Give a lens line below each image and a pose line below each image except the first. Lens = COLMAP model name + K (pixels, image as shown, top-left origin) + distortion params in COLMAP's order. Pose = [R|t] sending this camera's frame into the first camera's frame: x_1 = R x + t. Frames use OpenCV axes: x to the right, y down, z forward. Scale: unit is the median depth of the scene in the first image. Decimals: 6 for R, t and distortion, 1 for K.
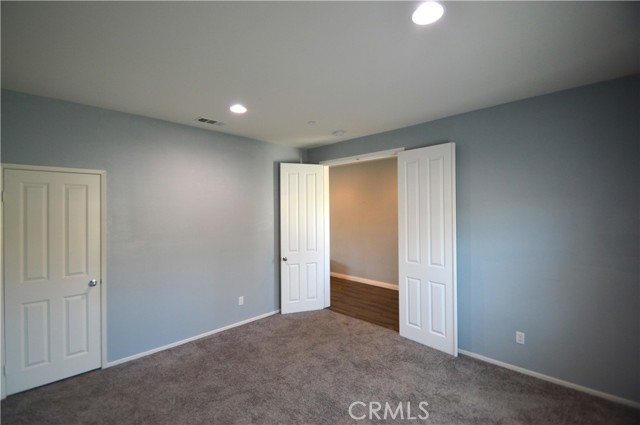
lens RADIAL K [[284.9, 0, 317.1], [0, 284.9, 212.0], [0, 0, 1]] dist [0.005157, -0.010131]
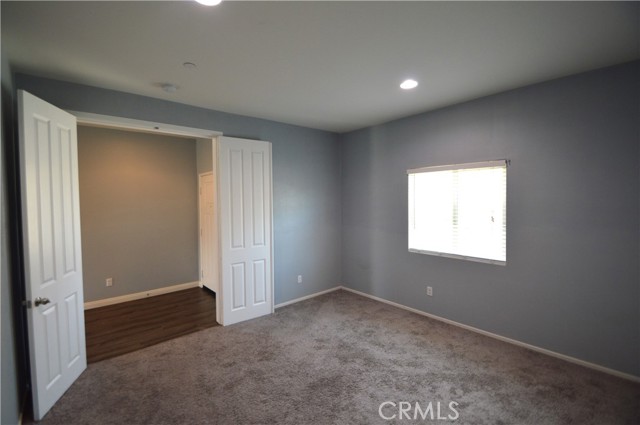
lens RADIAL K [[284.9, 0, 316.9], [0, 284.9, 209.4], [0, 0, 1]] dist [0.005157, -0.010131]
pose [[0.068901, -0.049130, 0.996413, -0.658274], [-0.000503, 0.998785, 0.049282, -0.016009], [-0.997623, -0.003897, 0.068793, 0.634719]]
